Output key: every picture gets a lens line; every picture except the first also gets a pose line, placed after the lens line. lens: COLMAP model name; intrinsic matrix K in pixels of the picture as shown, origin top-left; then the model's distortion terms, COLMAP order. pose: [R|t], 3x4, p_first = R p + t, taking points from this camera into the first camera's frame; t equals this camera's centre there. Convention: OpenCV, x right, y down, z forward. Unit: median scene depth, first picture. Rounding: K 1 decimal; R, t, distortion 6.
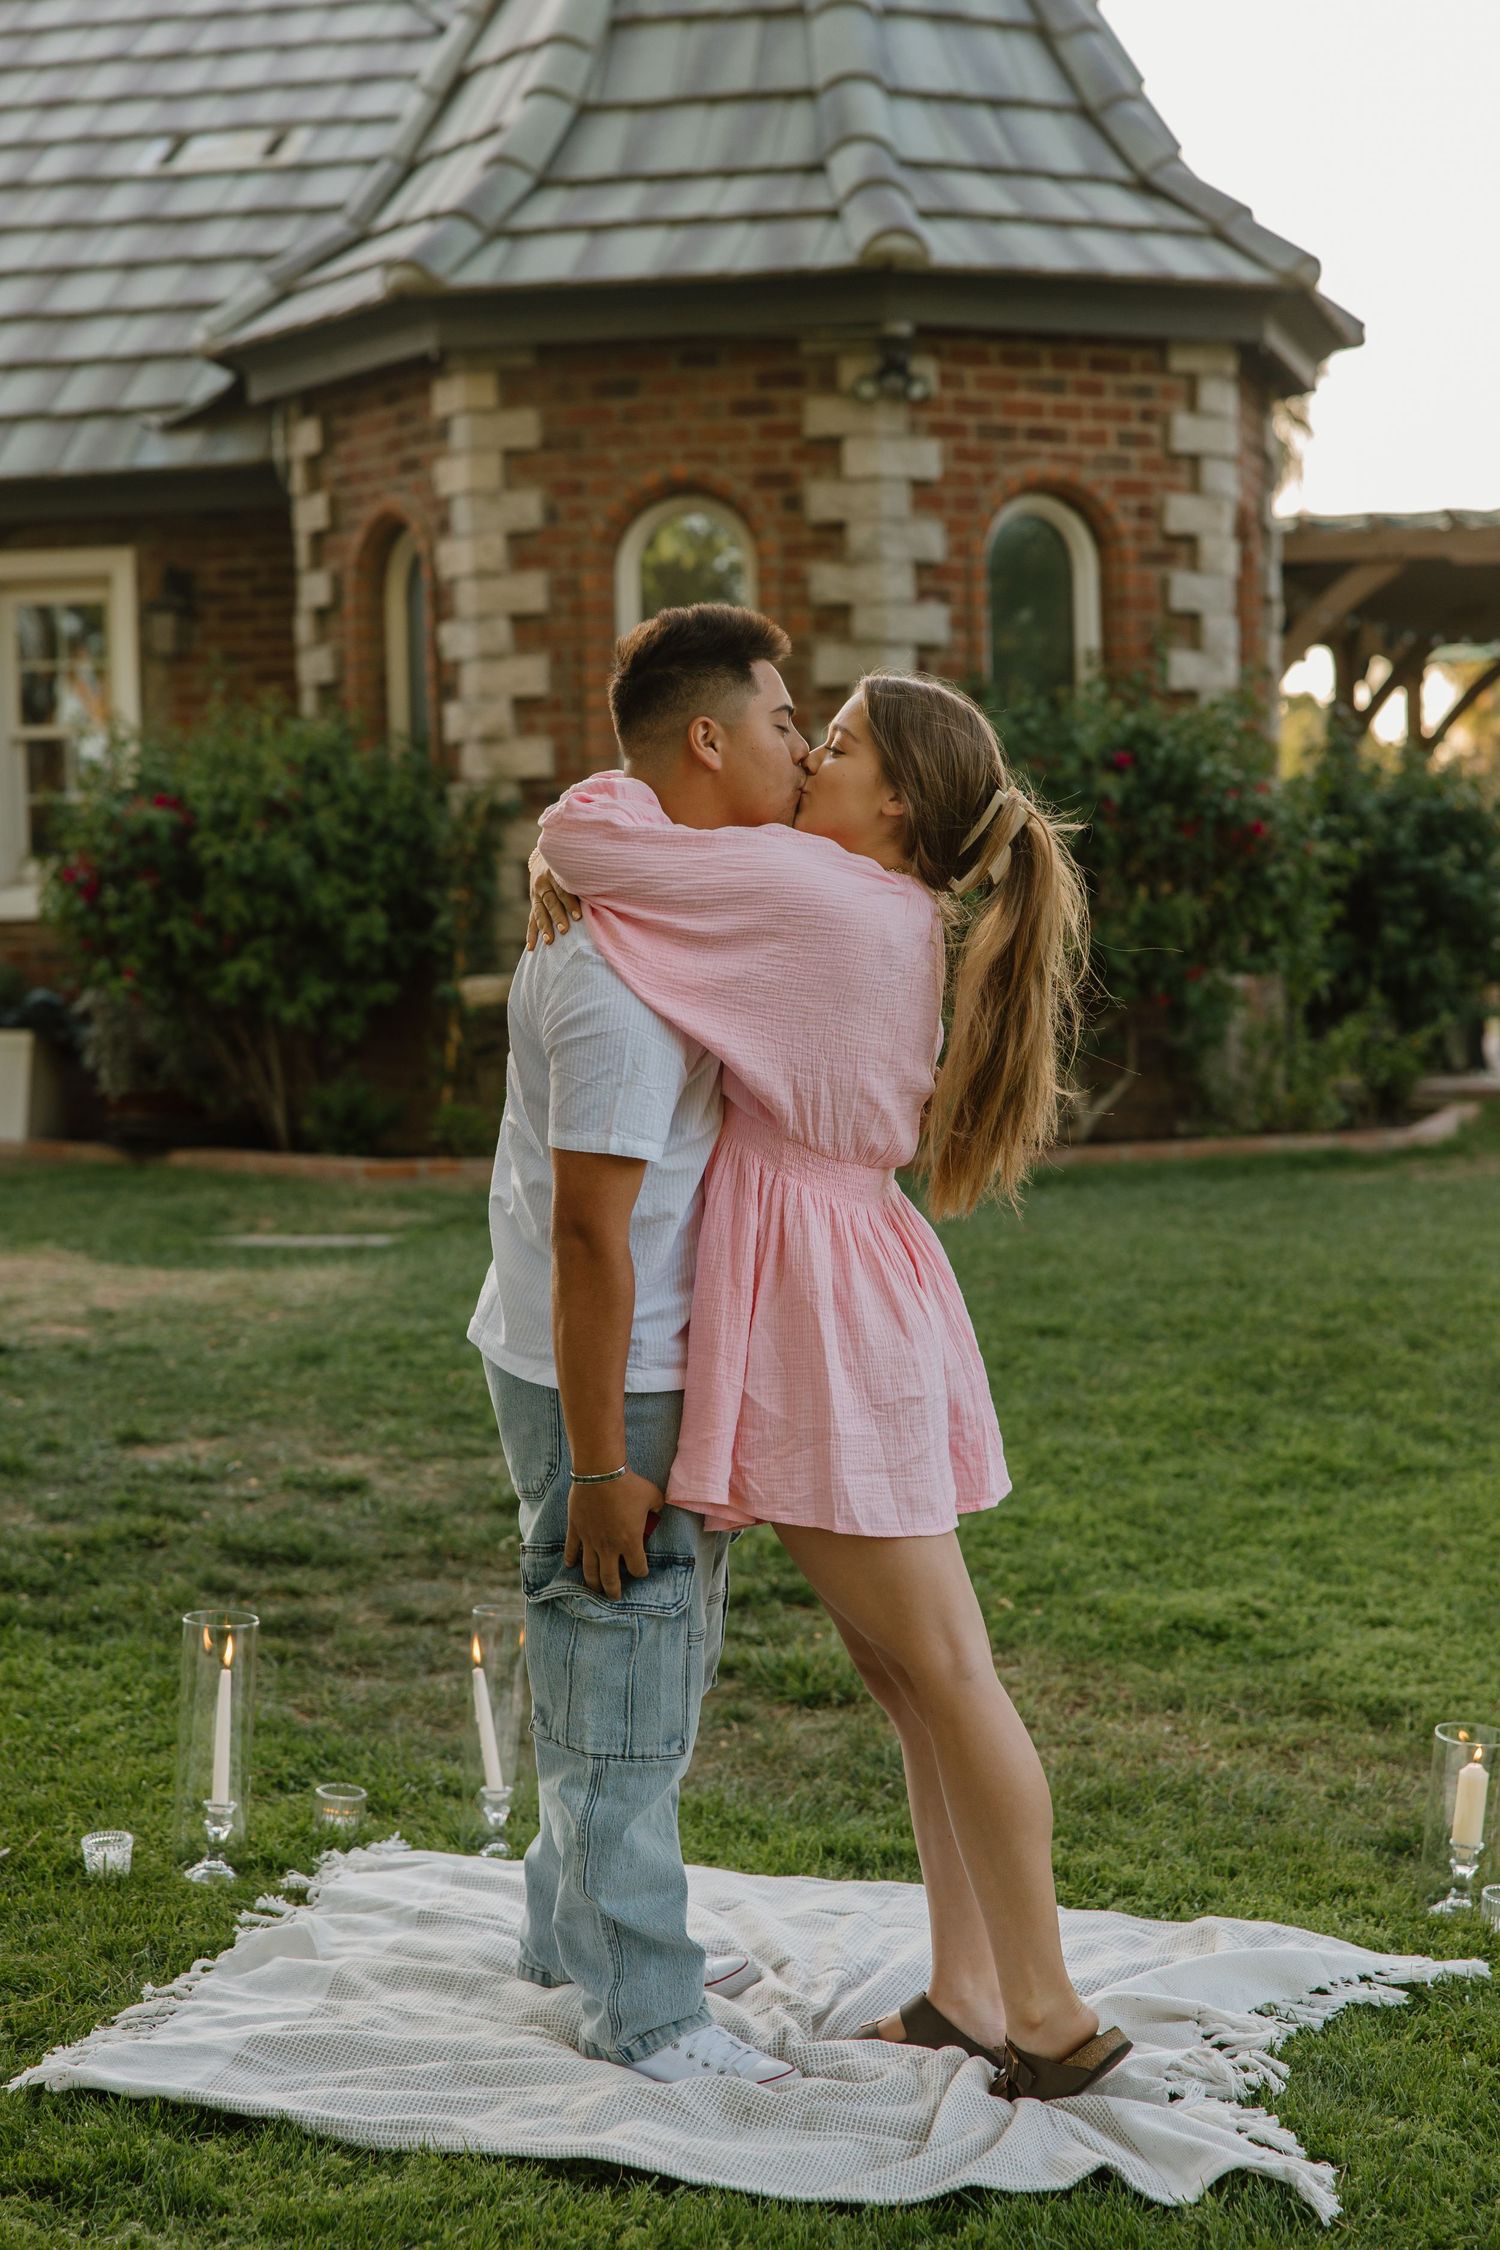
lens RADIAL K [[4245.7, 0, 755.4], [0, 4245.7, 1124.9], [0, 0, 1]] dist [0.020598, 0.013940]
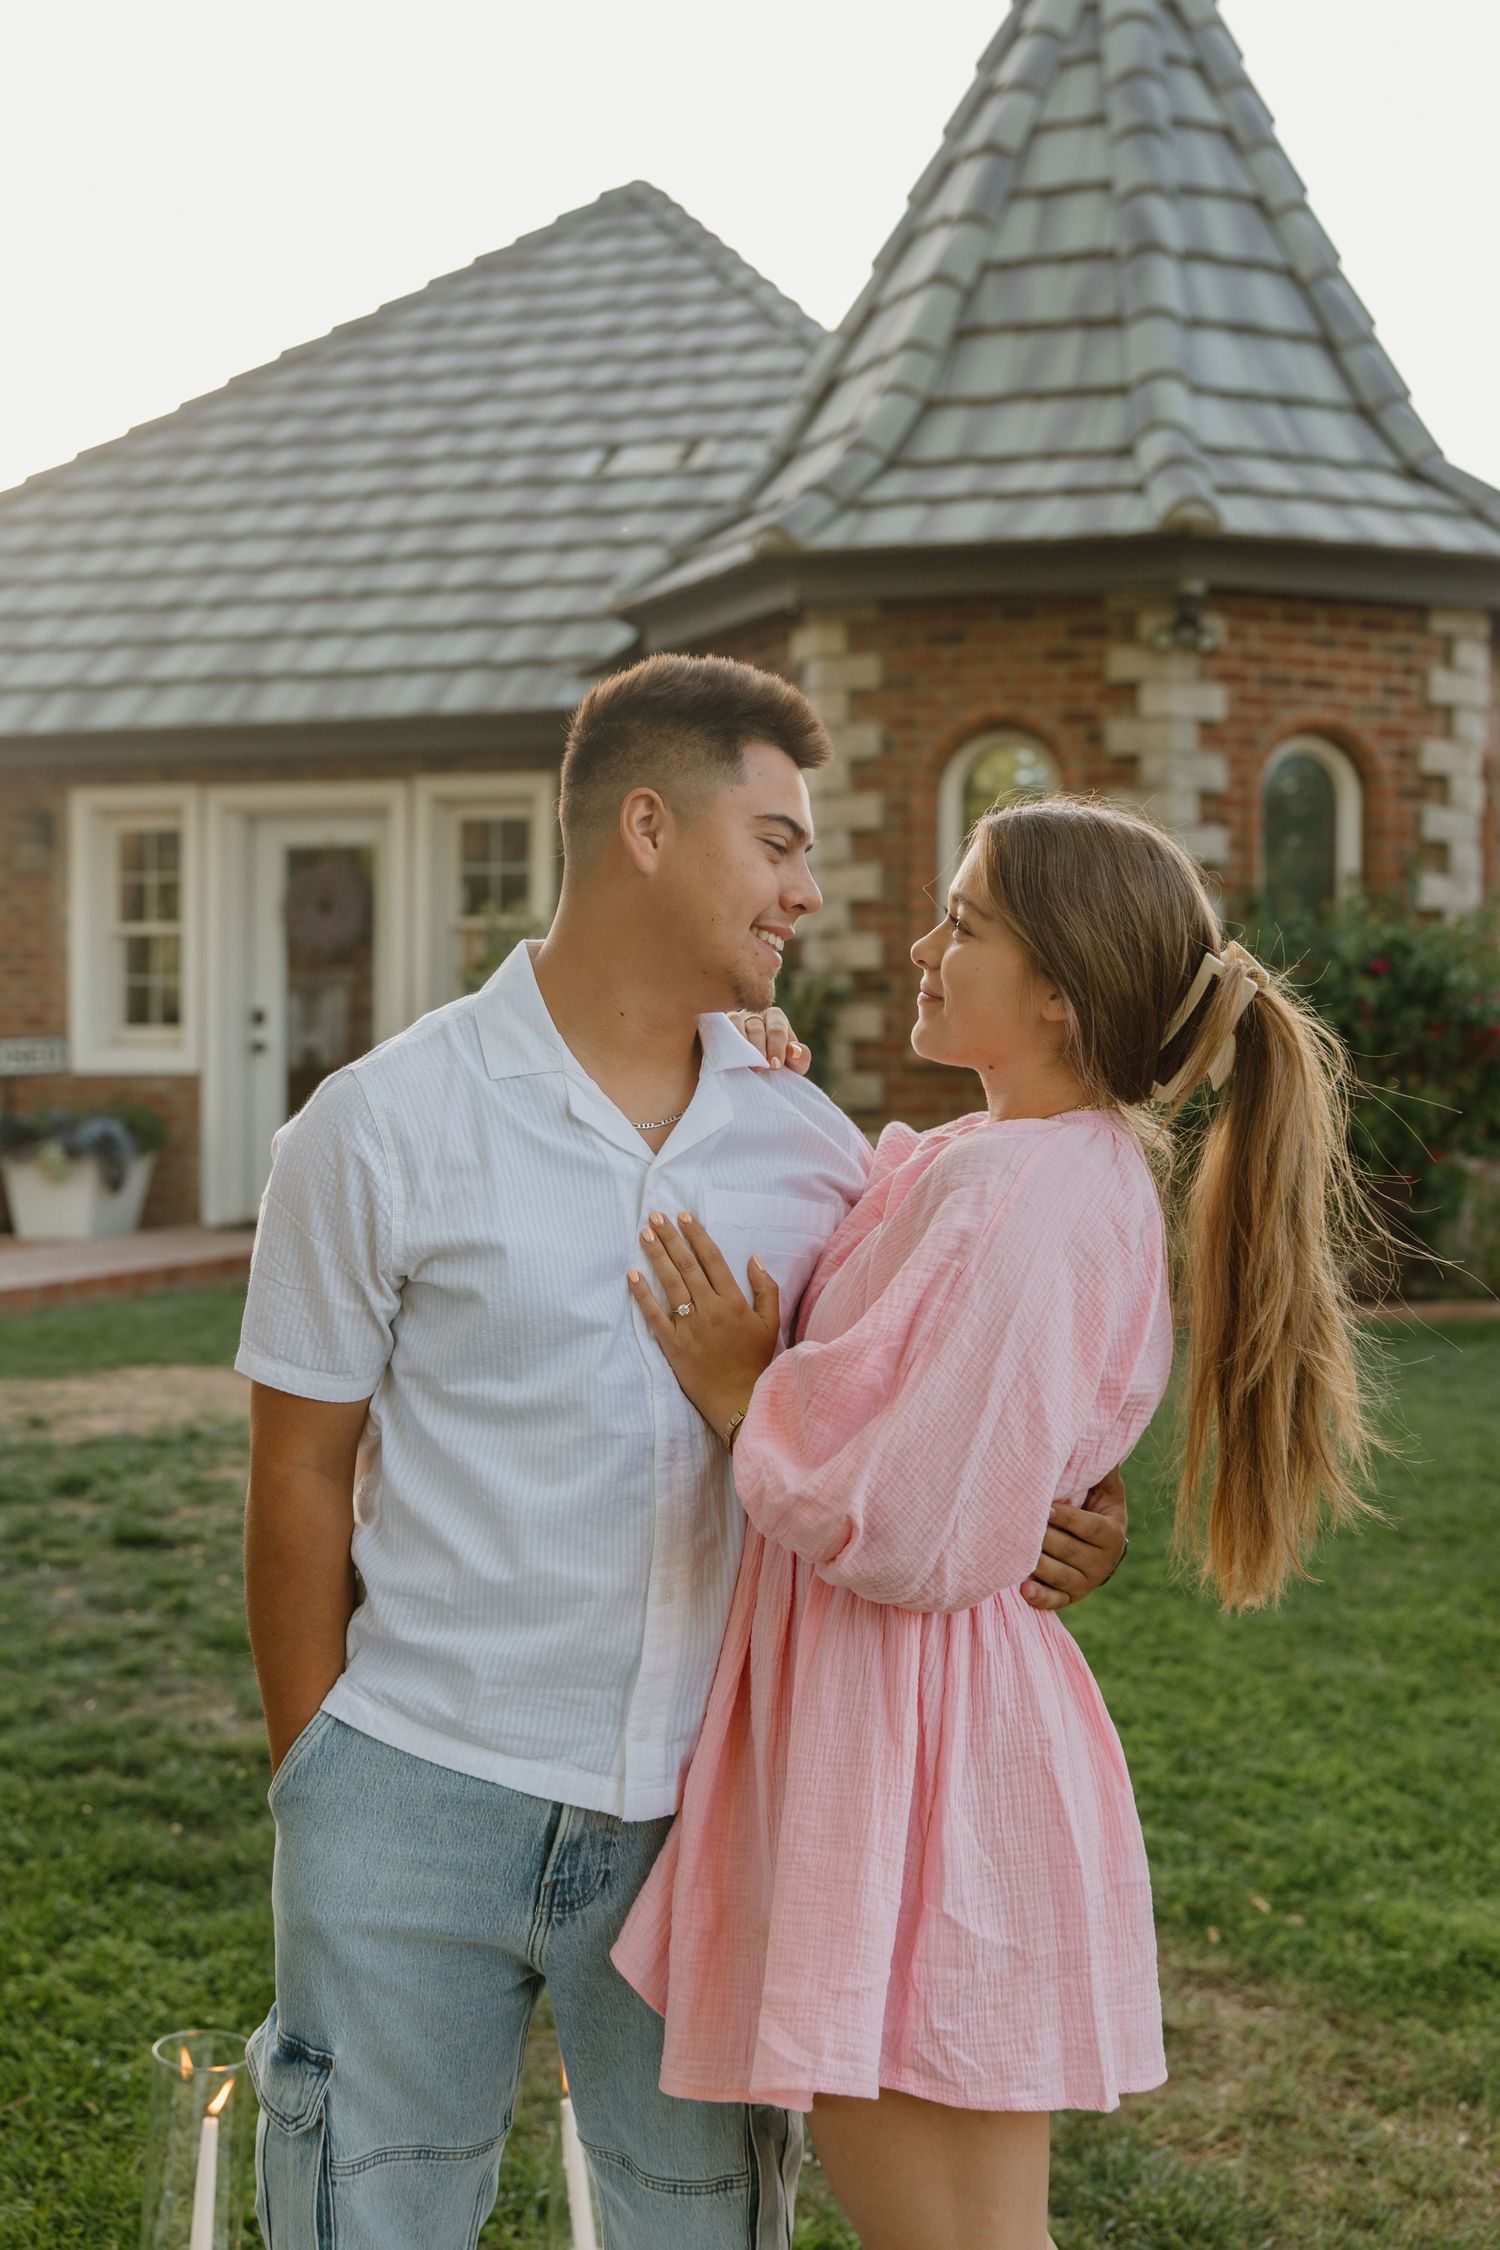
lens RADIAL K [[2913.0, 0, 743.1], [0, 2913.0, 1154.1], [0, 0, 1]] dist [0.026454, 0.041928]
pose [[0.992810, 0.035497, -0.114315, 0.008449], [-0.037985, 0.999085, -0.019658, -0.013718], [0.113513, 0.023859, 0.993250, 0.199758]]
